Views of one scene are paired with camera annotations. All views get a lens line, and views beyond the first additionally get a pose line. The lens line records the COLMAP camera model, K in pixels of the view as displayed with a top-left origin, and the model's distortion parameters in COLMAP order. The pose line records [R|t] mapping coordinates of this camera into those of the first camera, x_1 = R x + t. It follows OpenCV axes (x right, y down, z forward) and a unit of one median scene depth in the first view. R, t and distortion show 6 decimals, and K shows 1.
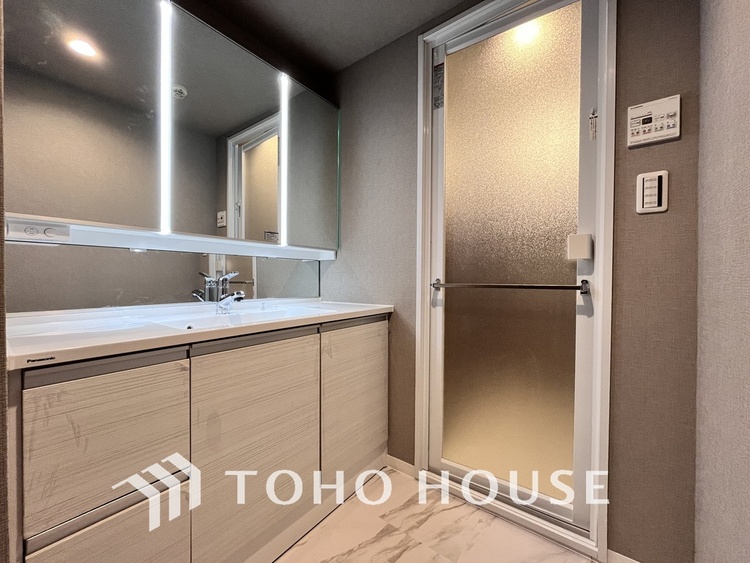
lens RADIAL K [[304.2, 0, 374.7], [0, 304.2, 281.0], [0, 0, 1]] dist [-0.003756, 0.000155]
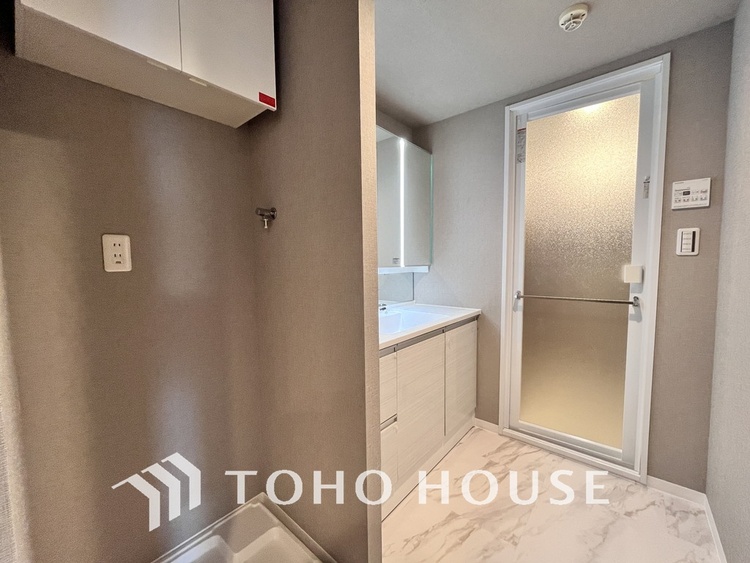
lens RADIAL K [[304.2, 0, 375.5], [0, 304.2, 281.8], [0, 0, 1]] dist [-0.003756, 0.000155]
pose [[0.997956, -0.010155, -0.063088, -0.437884], [0.013611, 0.998416, 0.054592, -0.166963], [0.062434, -0.055340, 0.996514, -0.492341]]
